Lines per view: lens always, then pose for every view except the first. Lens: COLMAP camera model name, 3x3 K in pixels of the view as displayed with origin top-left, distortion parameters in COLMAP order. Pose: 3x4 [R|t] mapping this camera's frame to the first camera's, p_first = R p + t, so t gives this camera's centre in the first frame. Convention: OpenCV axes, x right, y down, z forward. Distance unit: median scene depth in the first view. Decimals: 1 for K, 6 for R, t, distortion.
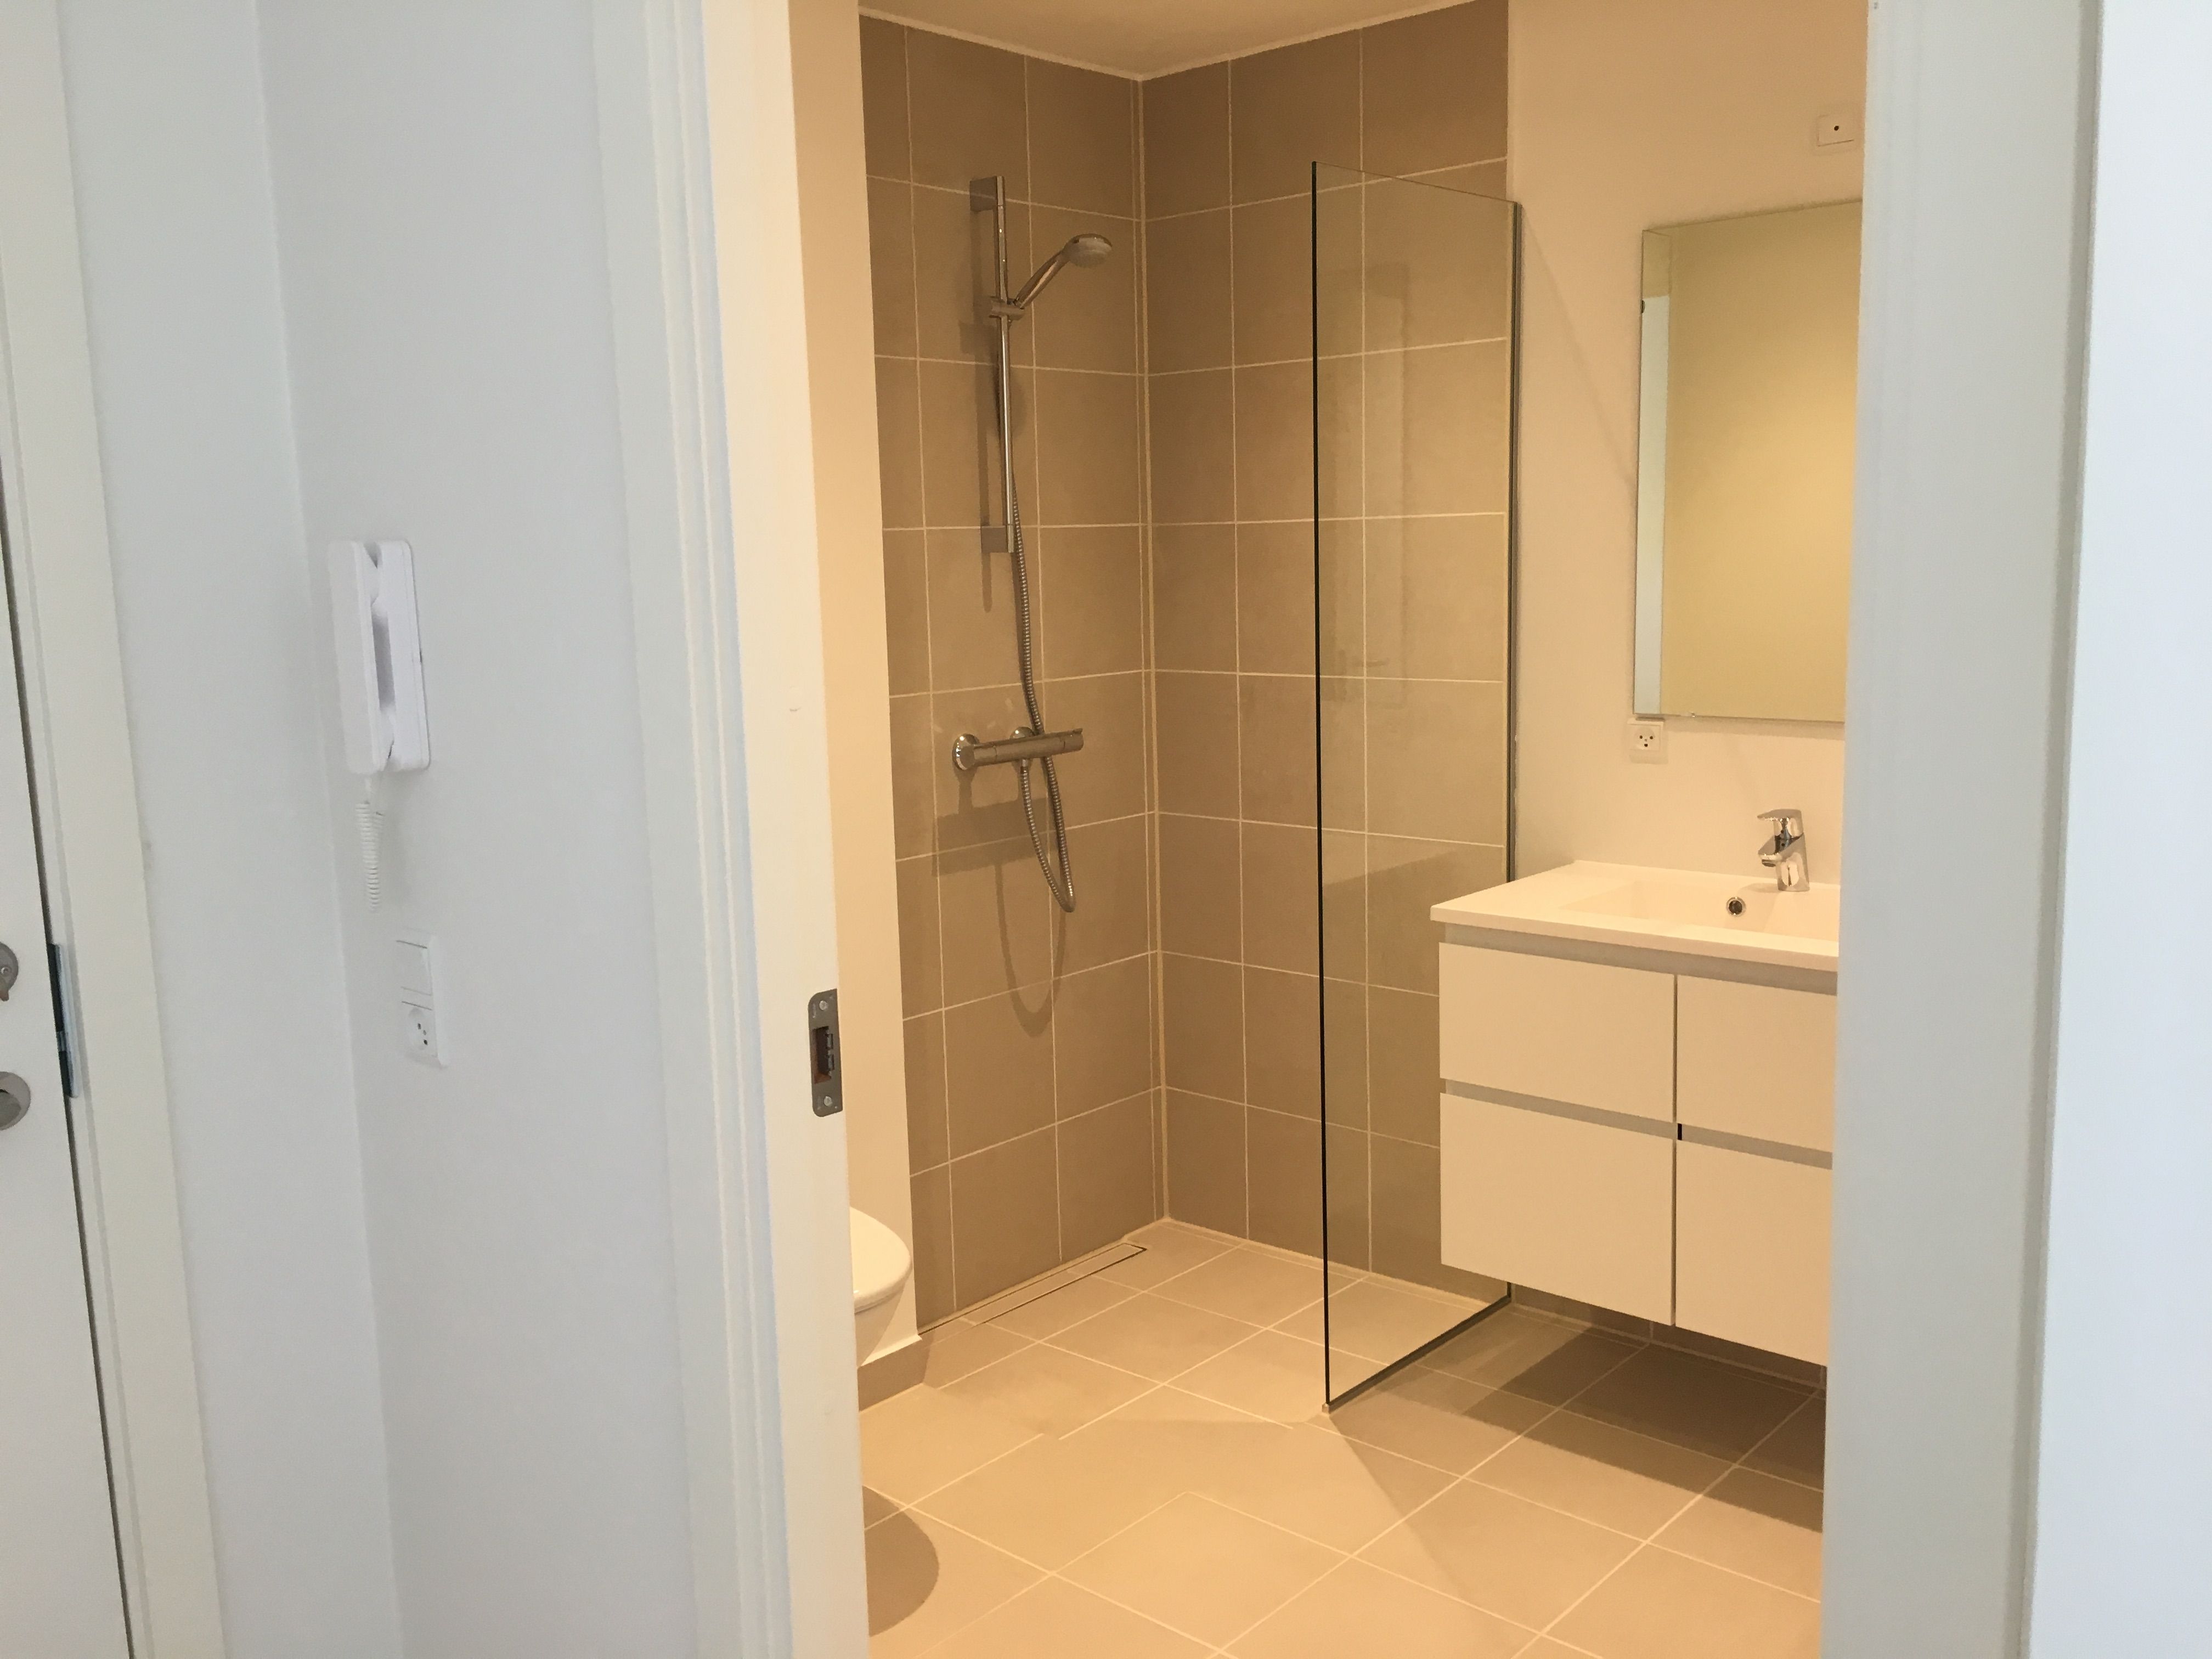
lens RADIAL K [[1922.4, 0, 1098.7], [0, 1922.4, 836.0], [0, 0, 1]] dist [0.036212, -0.019731]
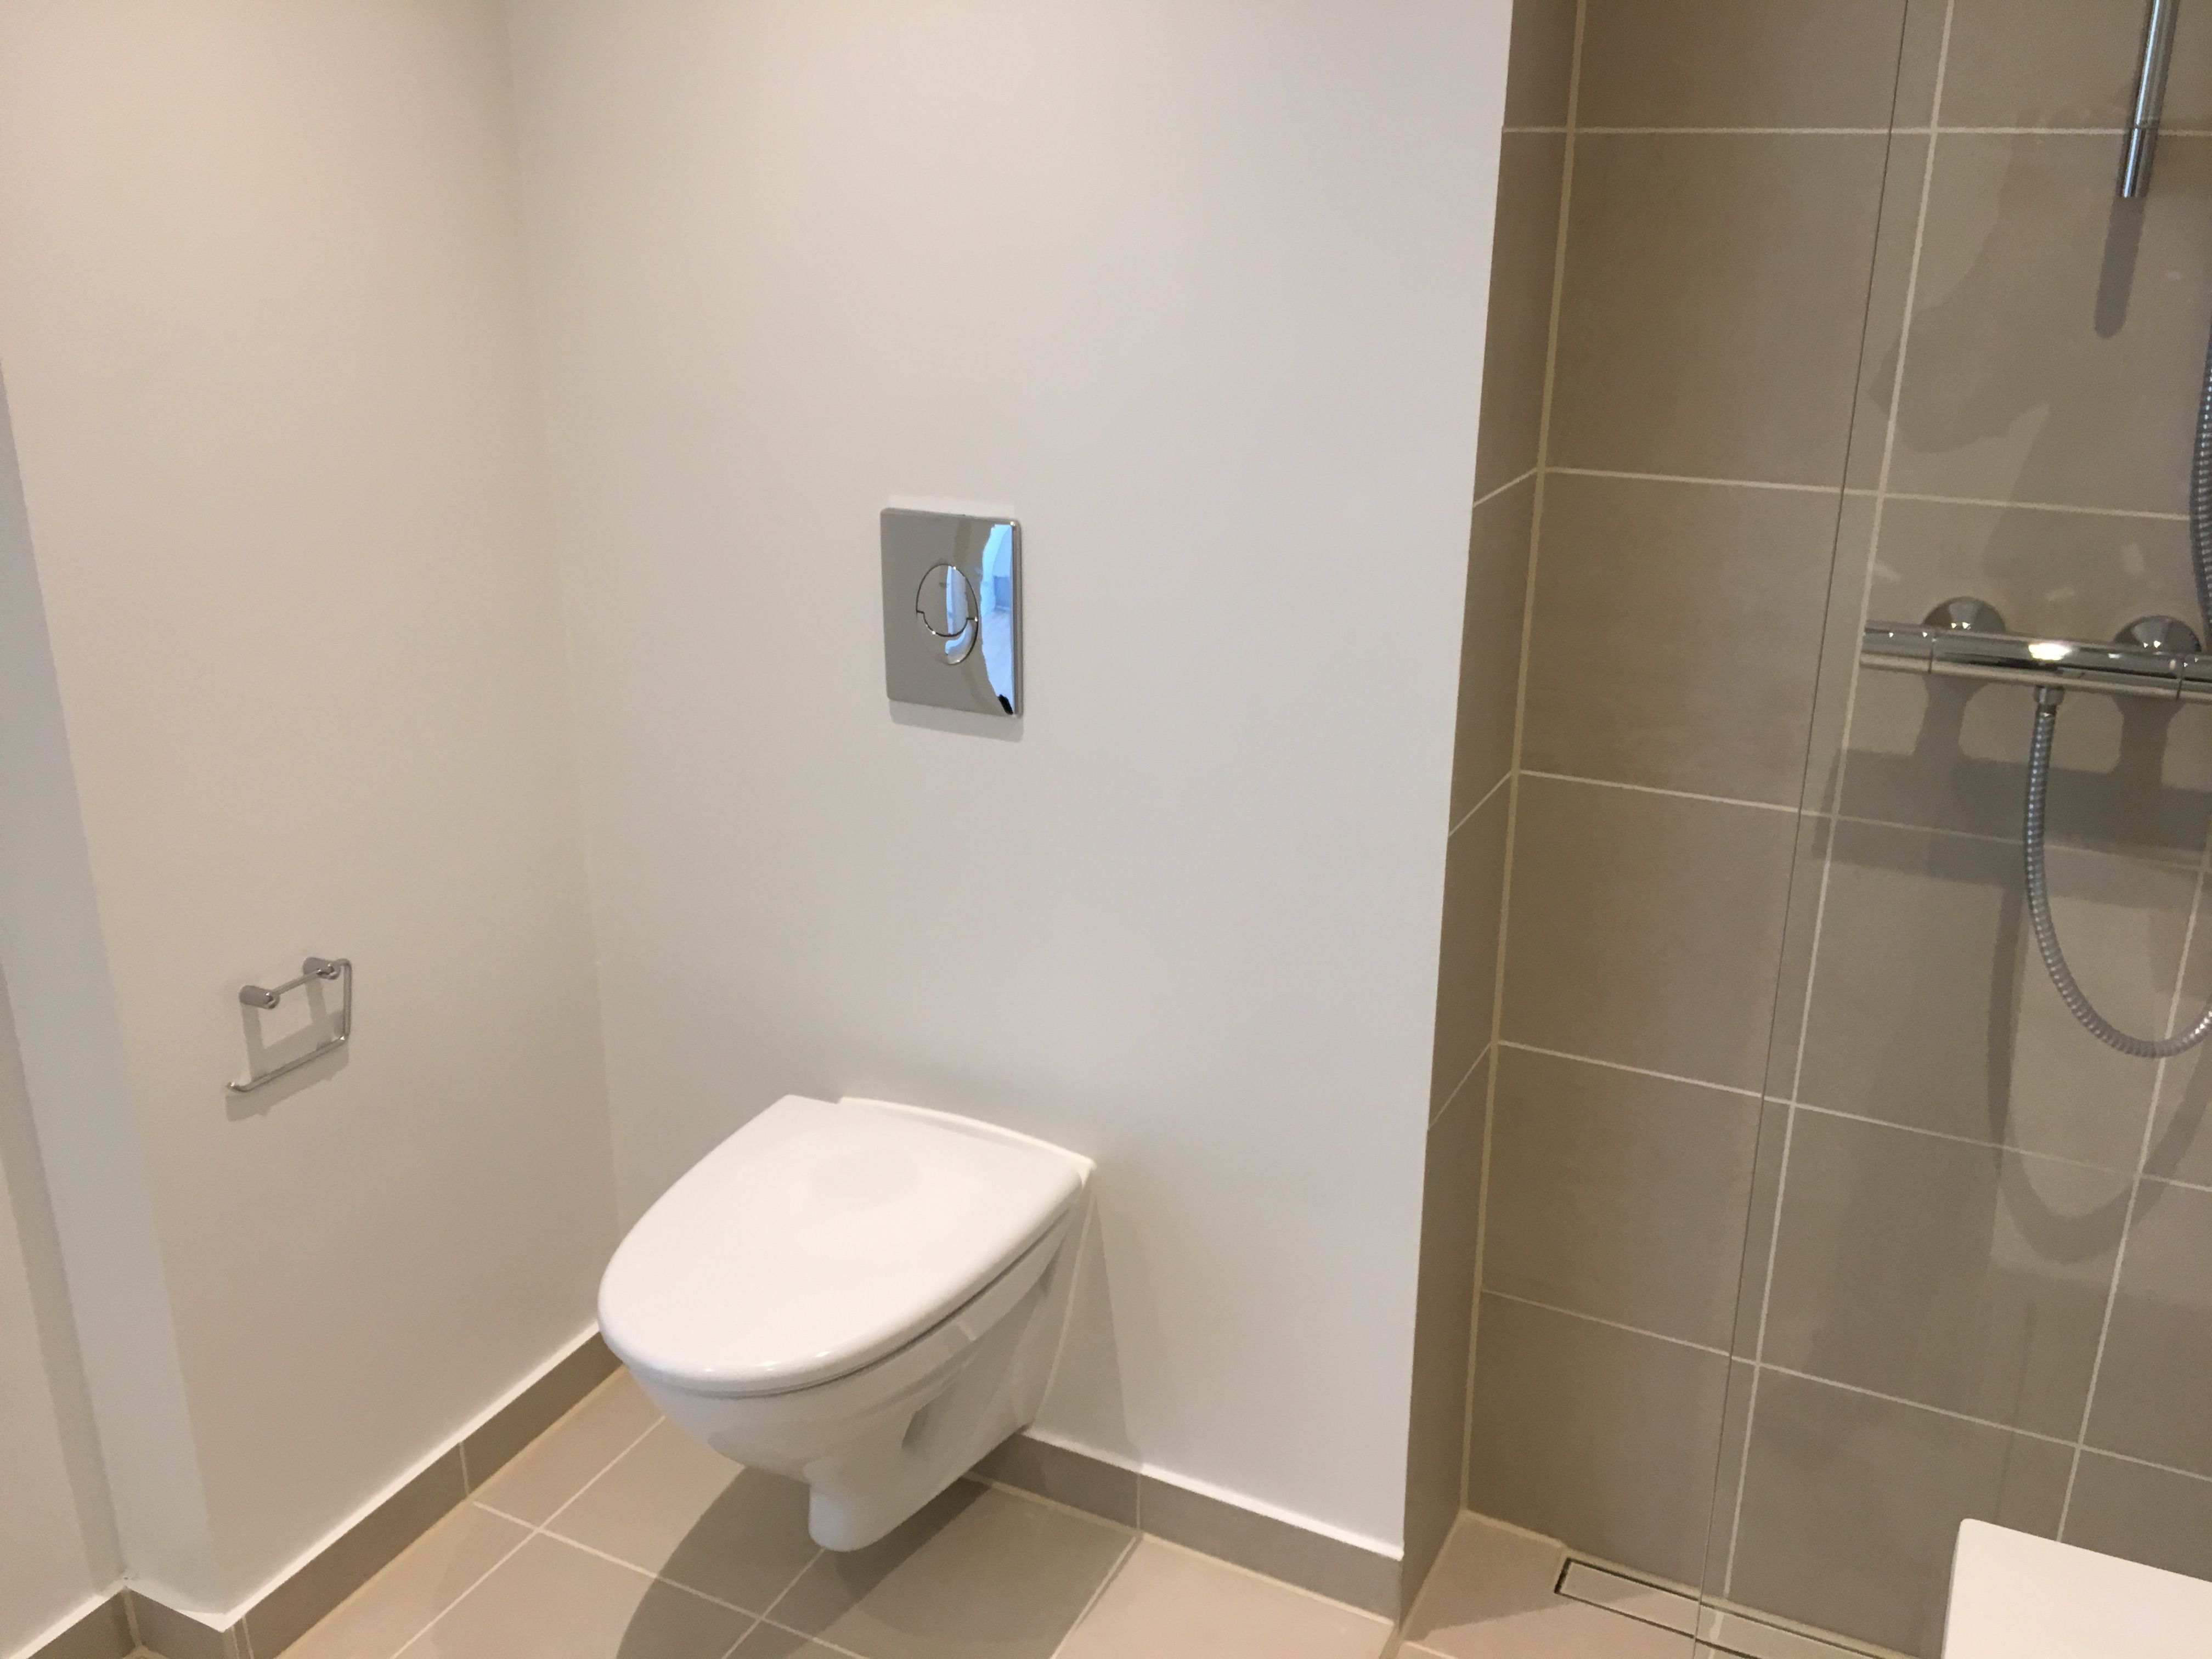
lens RADIAL K [[1922.4, 0, 1108.8], [0, 1922.4, 839.7], [0, 0, 1]] dist [0.036212, -0.019731]
pose [[0.269241, 0.349840, -0.897286, 0.302534], [-0.165222, 0.934656, 0.314833, -0.106968], [0.948795, 0.063485, 0.309448, 0.634157]]
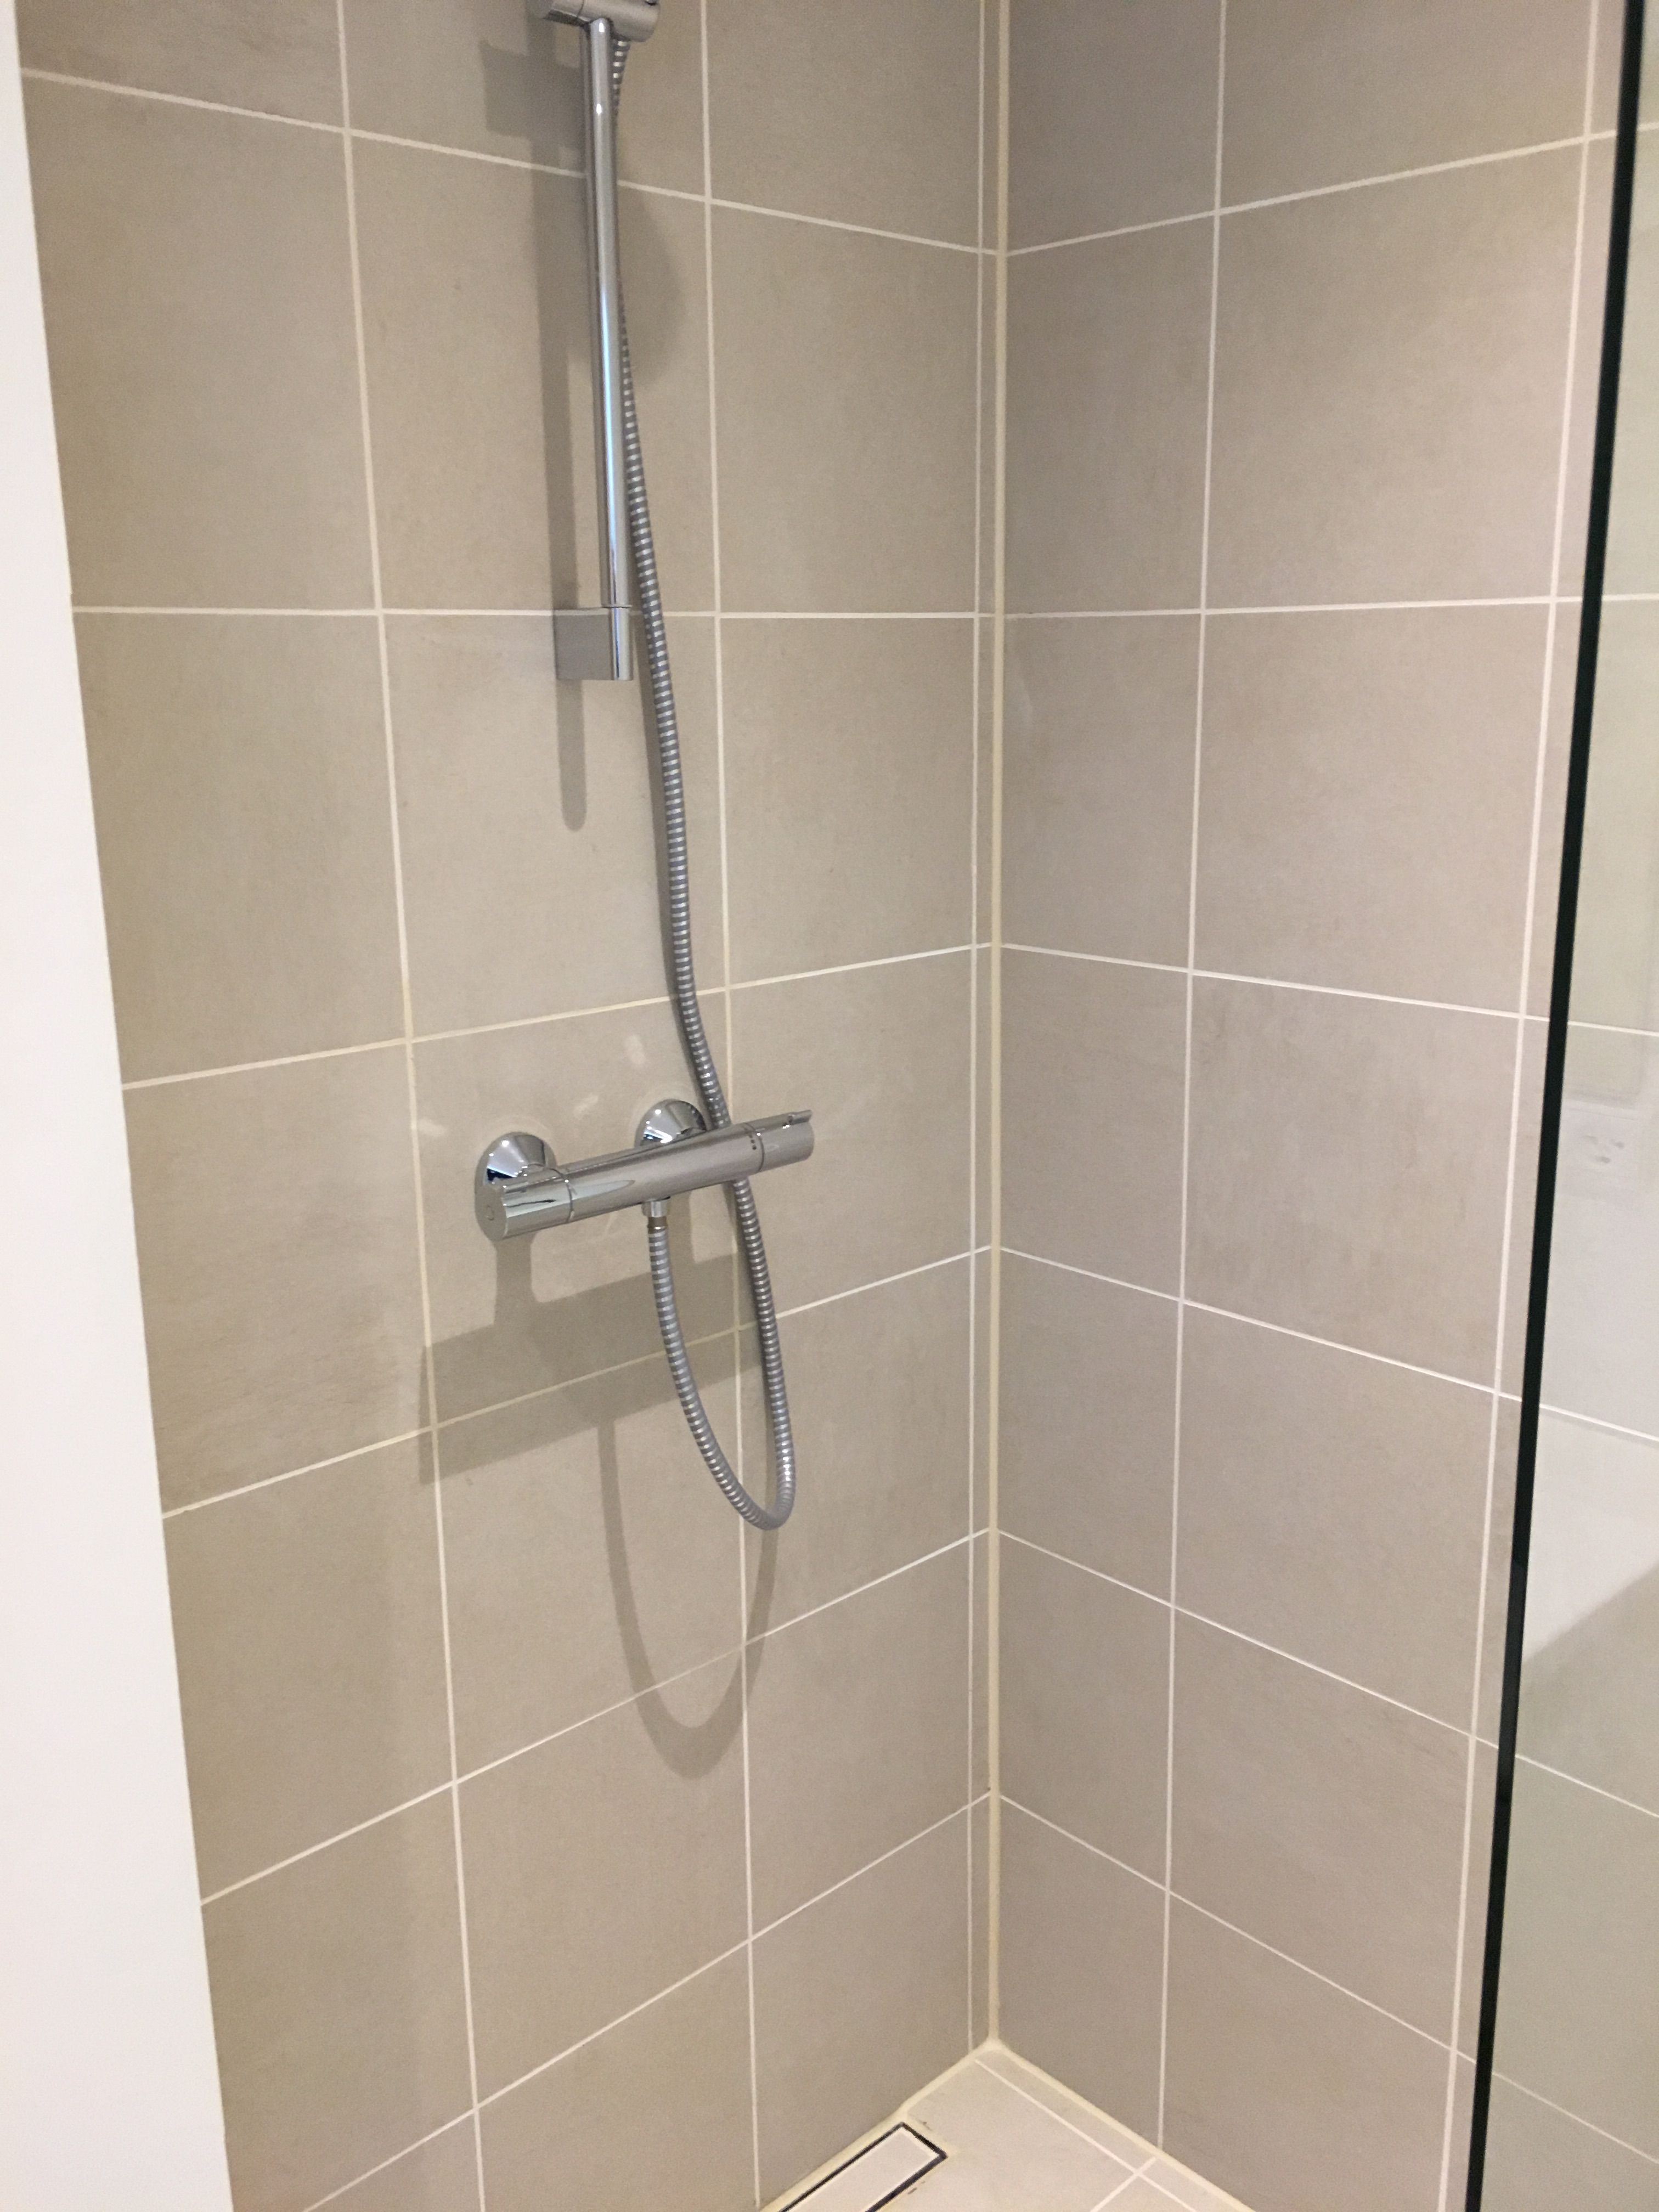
lens RADIAL K [[1922.4, 0, 843.0], [0, 1922.4, 1094.4], [0, 0, 1]] dist [0.036212, -0.019731]
pose [[0.996621, 0.033335, -0.075063, 0.028979], [-0.027334, 0.996452, 0.079597, -0.091285], [0.077450, -0.077276, 0.993997, 0.578972]]
